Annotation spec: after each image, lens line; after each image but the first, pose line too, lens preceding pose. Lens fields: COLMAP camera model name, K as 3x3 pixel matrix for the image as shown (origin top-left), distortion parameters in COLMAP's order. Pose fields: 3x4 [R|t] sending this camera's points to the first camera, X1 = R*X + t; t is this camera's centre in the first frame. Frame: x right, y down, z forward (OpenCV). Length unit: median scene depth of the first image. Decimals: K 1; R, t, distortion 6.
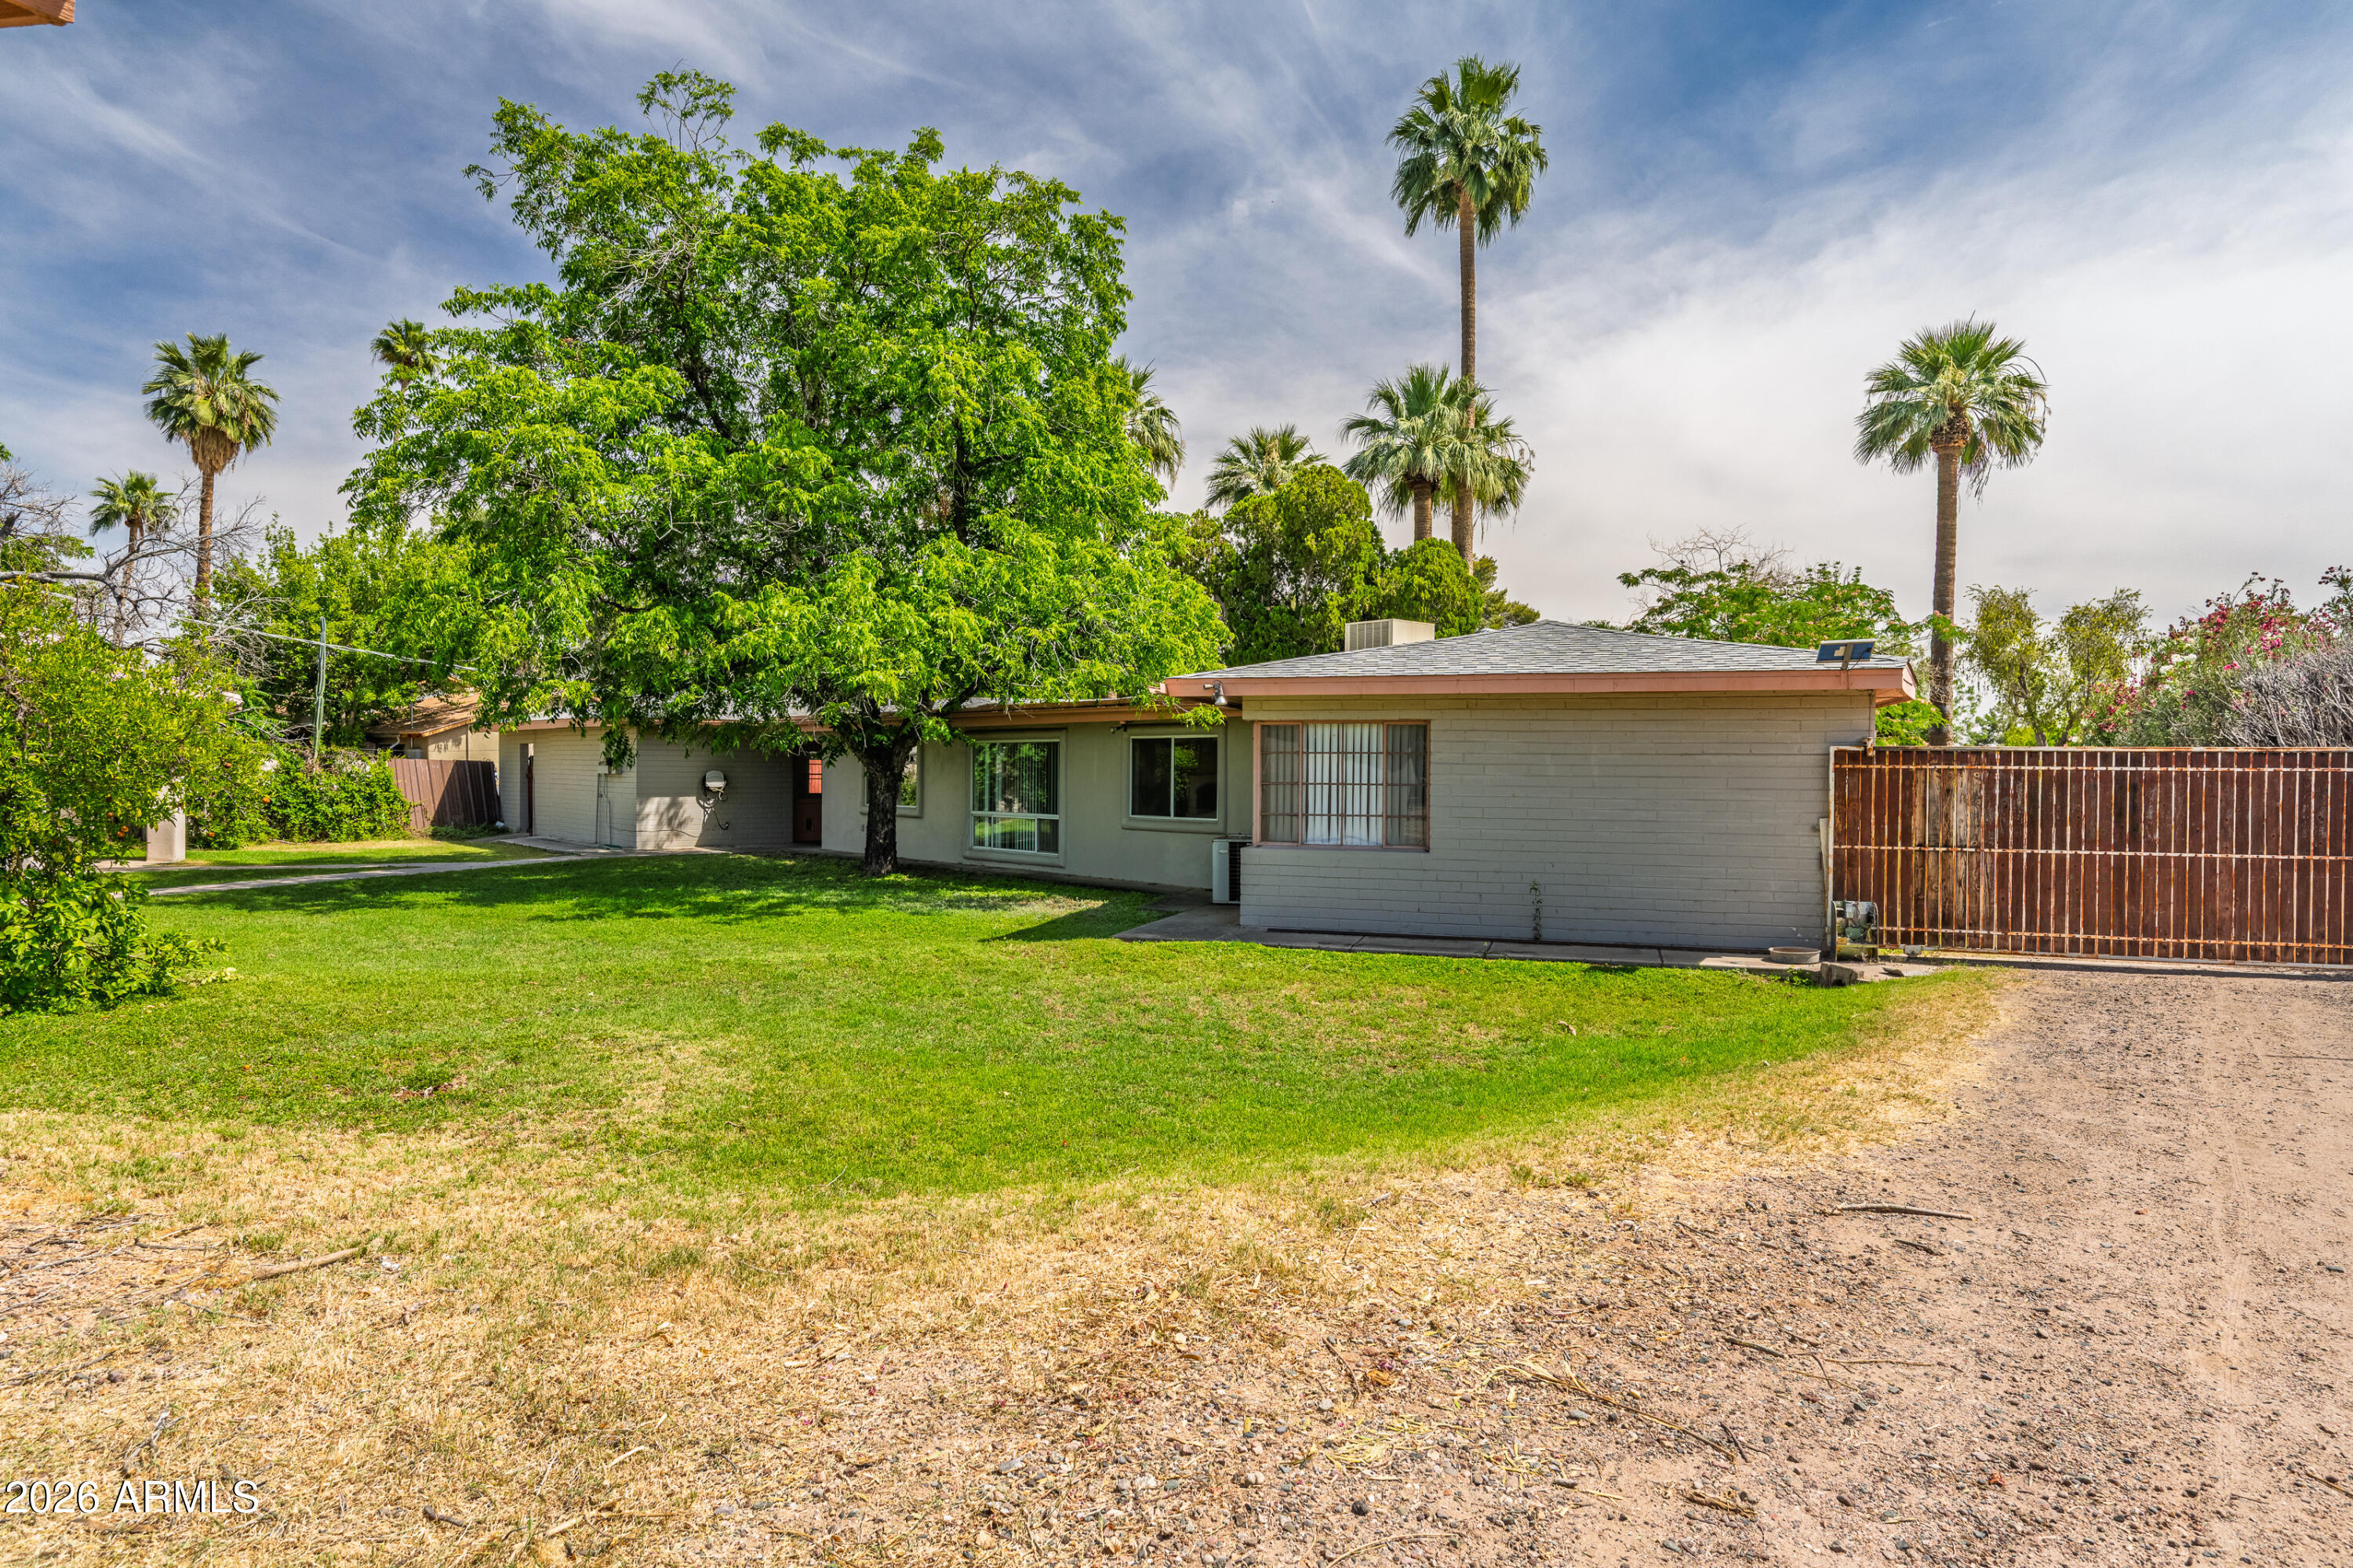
lens RADIAL K [[1314.6, 0, 1173.5], [0, 1314.6, 785.8], [0, 0, 1]] dist [-0.003131, -0.001610]
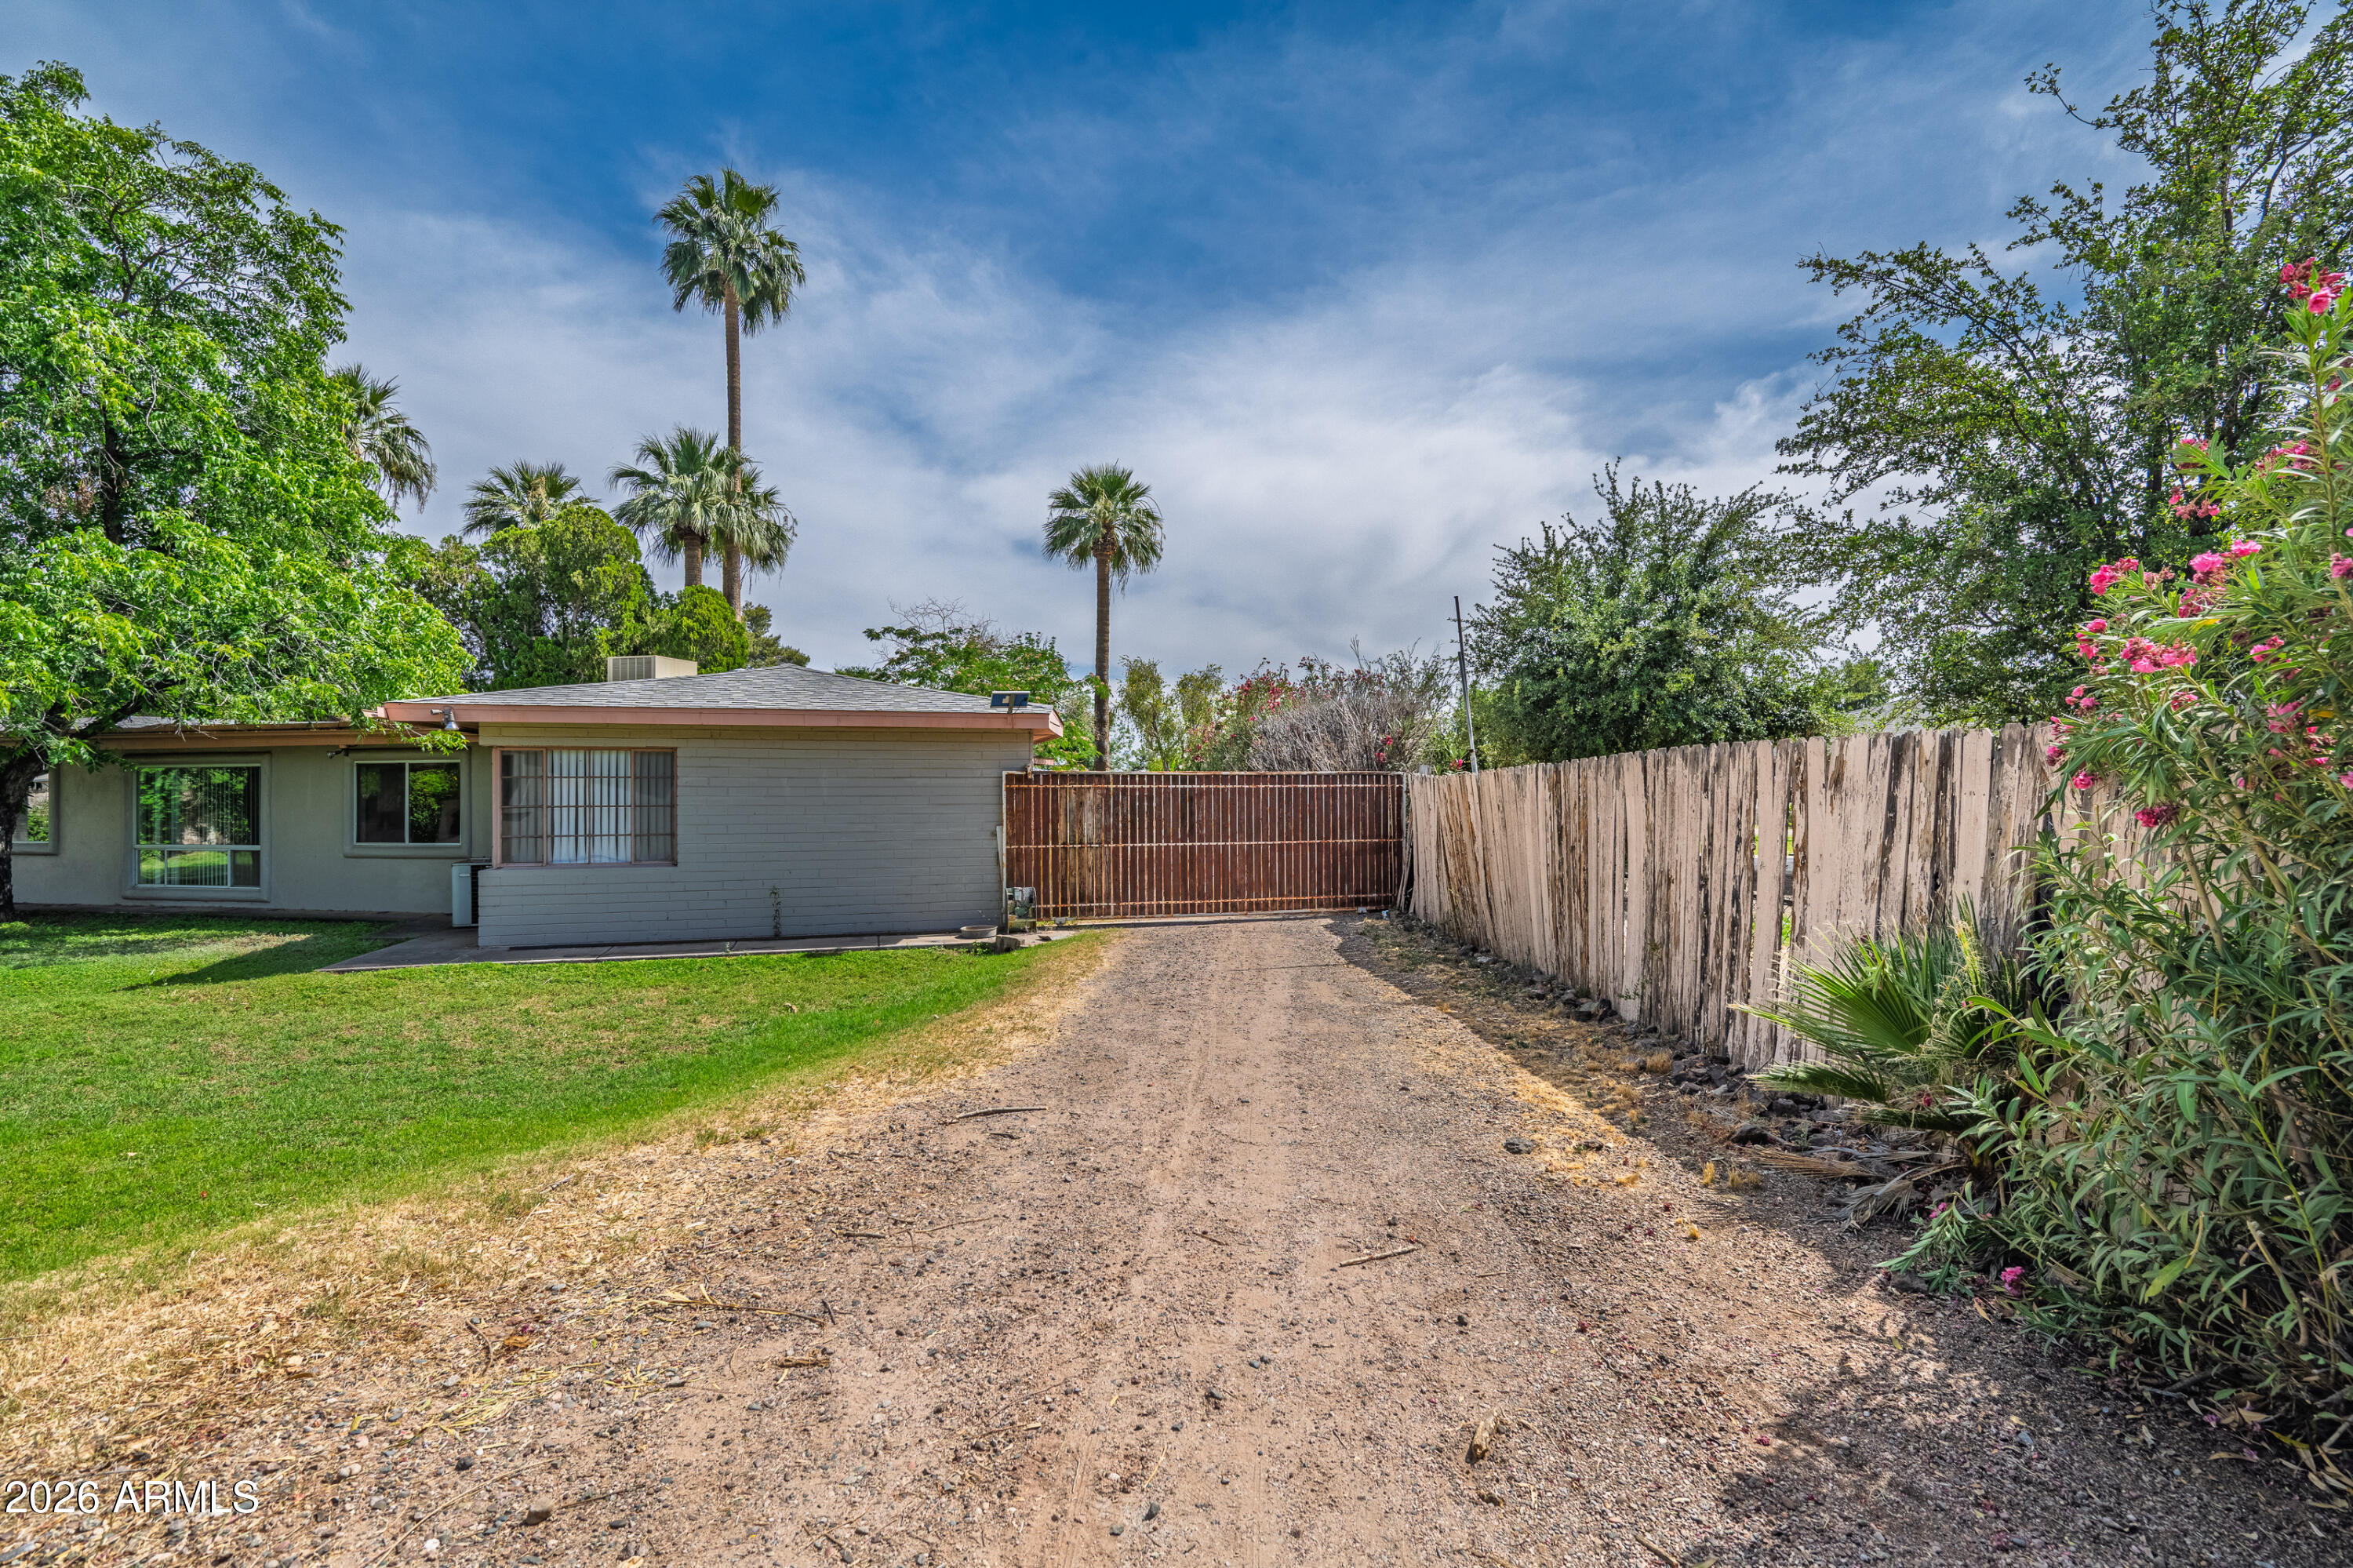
lens RADIAL K [[1107.7, 0, 1190.5], [0, 1107.7, 785.9], [0, 0, 1]] dist [-0.004084, 0.001033]
pose [[0.826255, -0.007451, 0.563247, 0.019565], [0.017109, 0.999783, -0.011872, 0.000878], [-0.563036, 0.019446, 0.826203, -0.017406]]
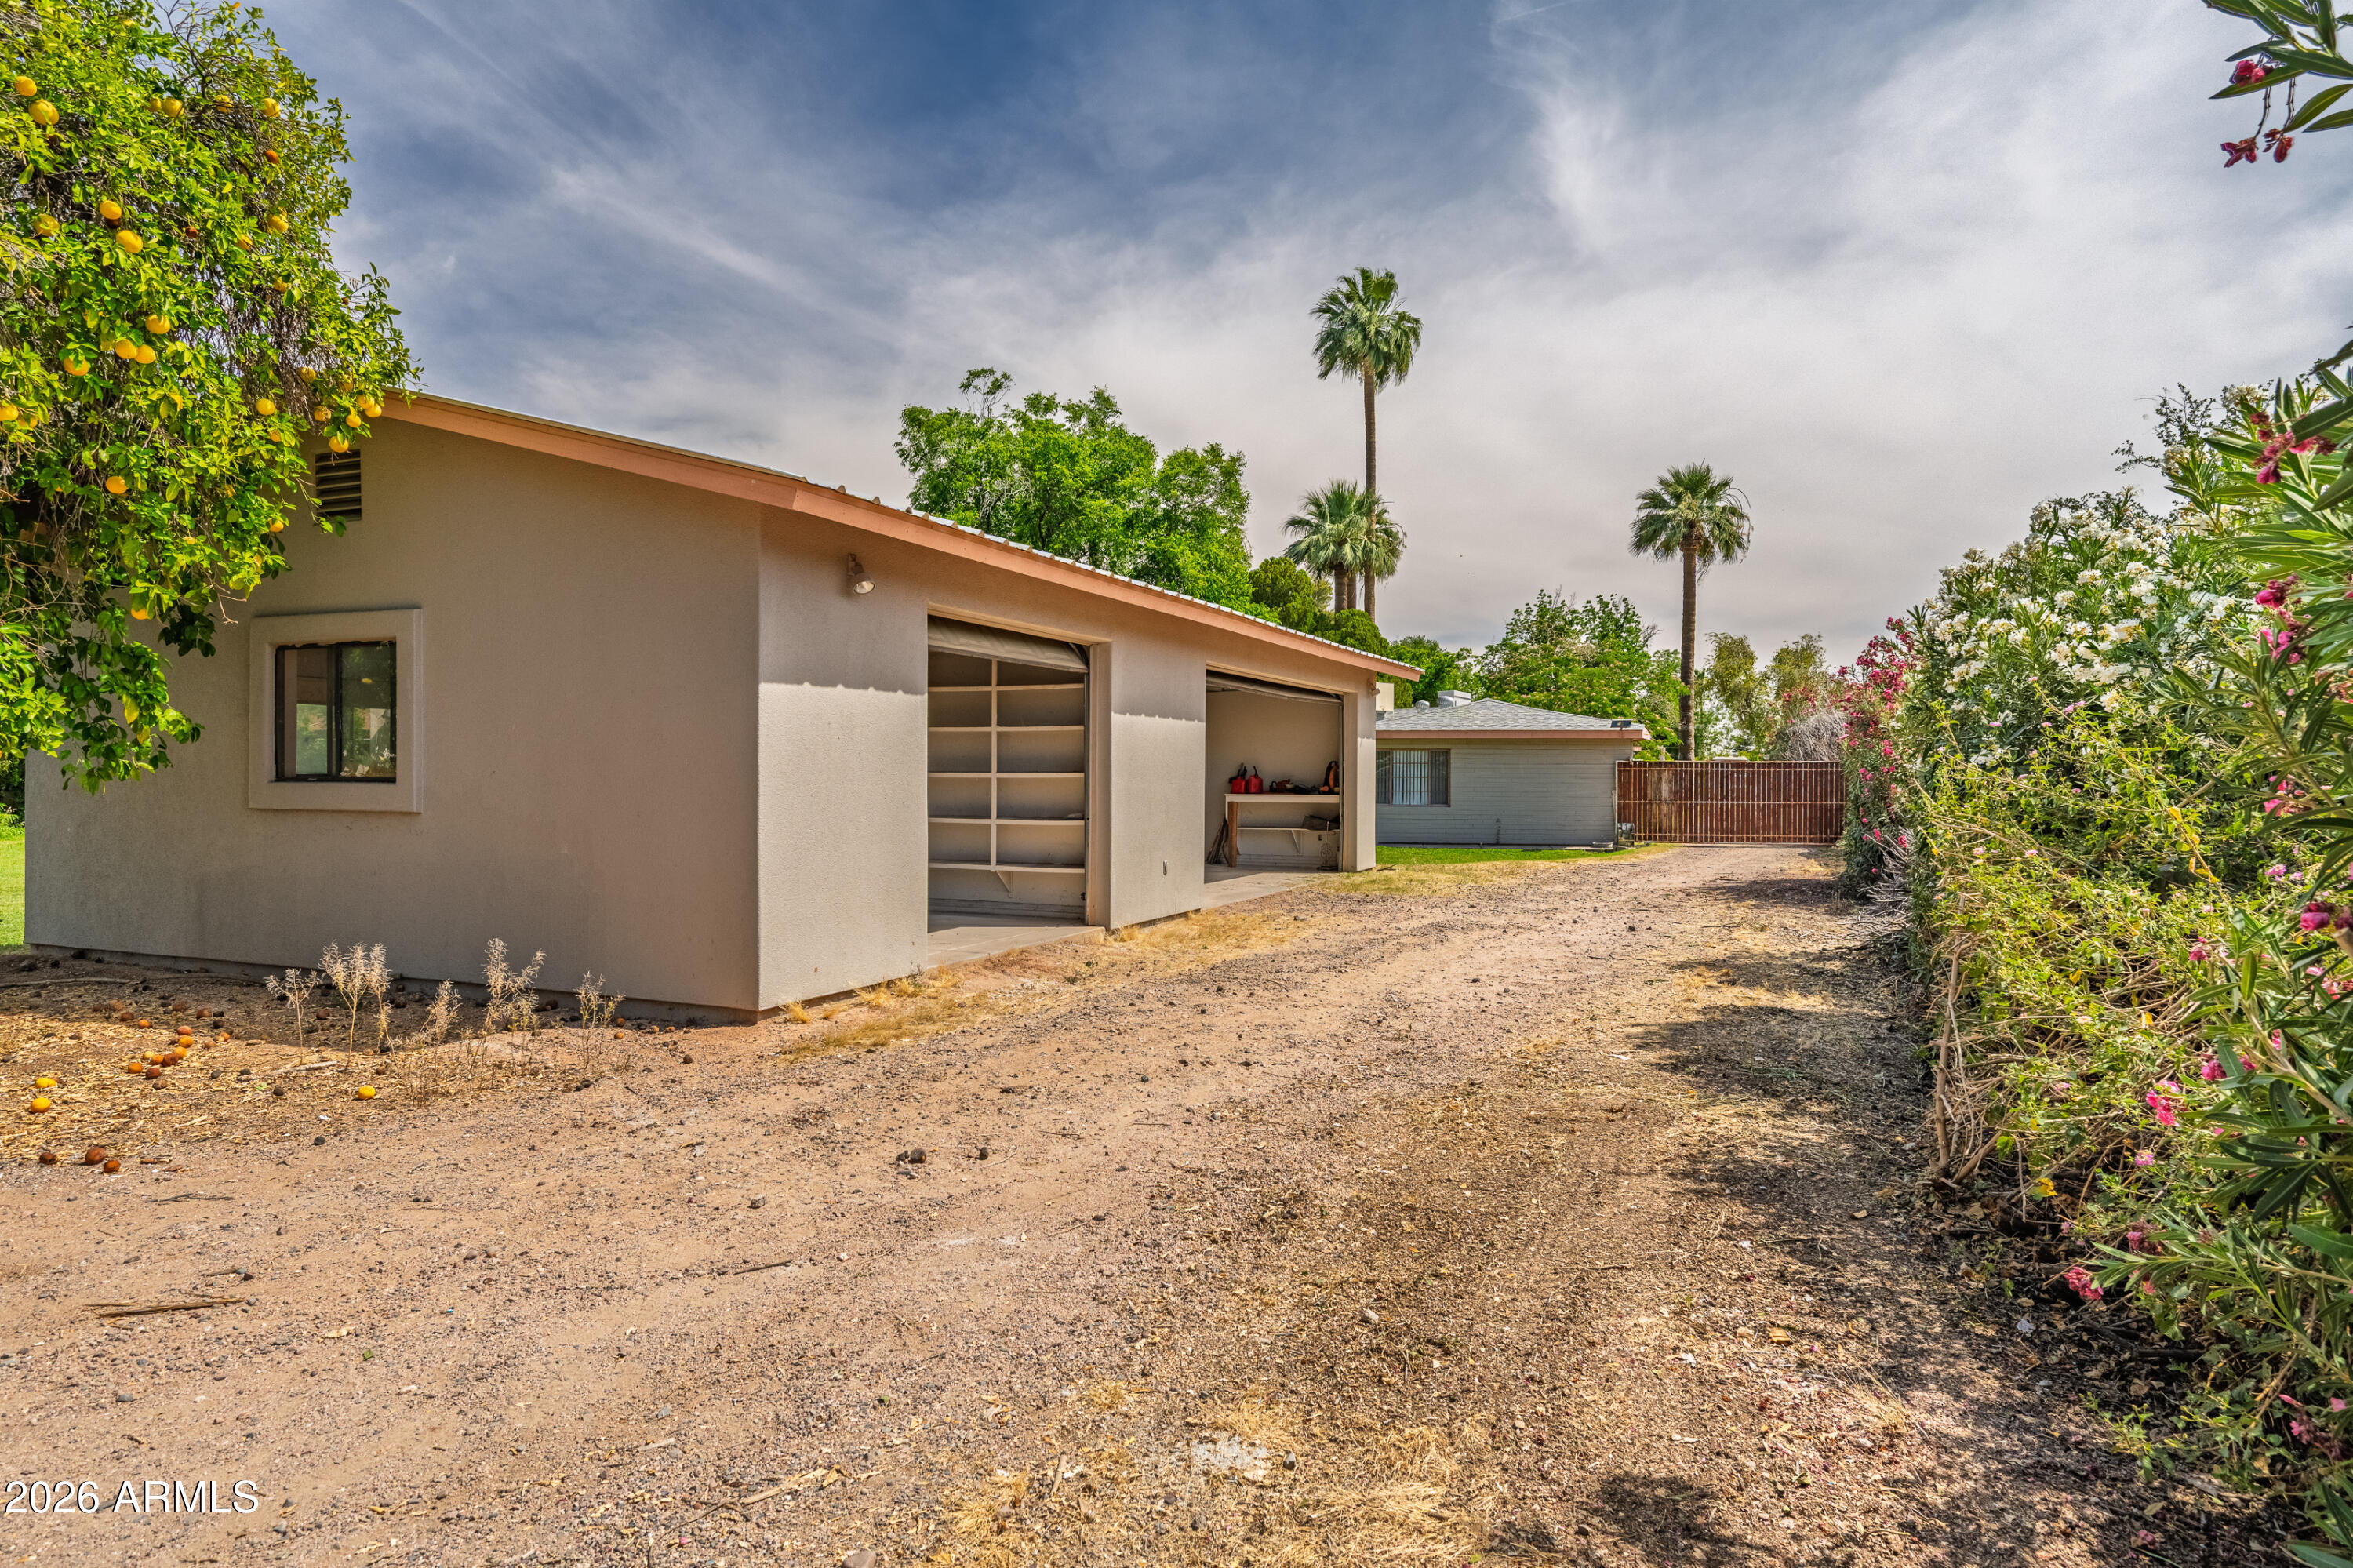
lens RADIAL K [[1356.7, 0, 1161.9], [0, 1356.7, 785.6], [0, 0, 1]] dist [-0.002144, -0.002430]
pose [[0.989970, -0.007817, 0.141061, -0.470452], [0.007808, 0.999969, 0.000618, 0.005649], [-0.141061, 0.000489, 0.990001, -0.937187]]
